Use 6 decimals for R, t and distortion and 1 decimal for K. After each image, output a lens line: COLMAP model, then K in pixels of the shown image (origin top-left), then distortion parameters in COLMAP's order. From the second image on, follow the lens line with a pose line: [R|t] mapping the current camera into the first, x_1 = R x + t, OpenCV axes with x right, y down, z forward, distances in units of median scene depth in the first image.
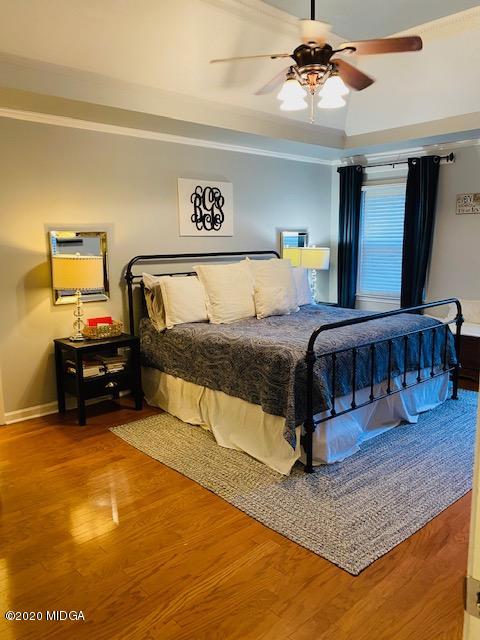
lens RADIAL K [[488.7, 0, 239.5], [0, 488.7, 316.6], [0, 0, 1]] dist [0.042709, -0.066803]
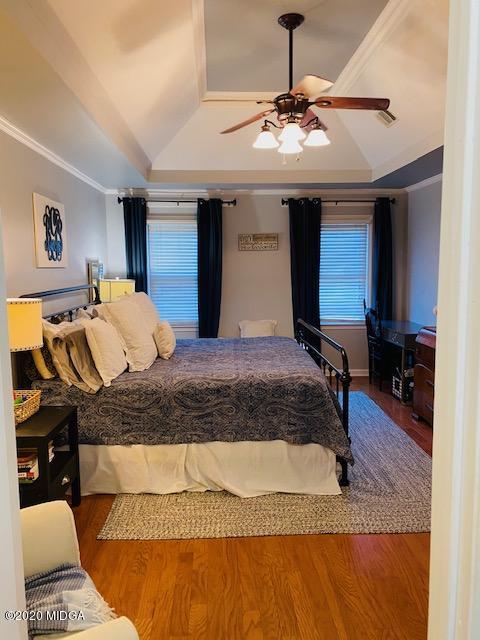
lens RADIAL K [[488.7, 0, 245.0], [0, 488.7, 314.8], [0, 0, 1]] dist [0.042709, -0.066803]
pose [[0.635169, -0.072119, 0.768999, -0.552380], [0.122464, 0.992440, -0.008078, -0.050846], [-0.762603, 0.099305, 0.639199, 0.298786]]
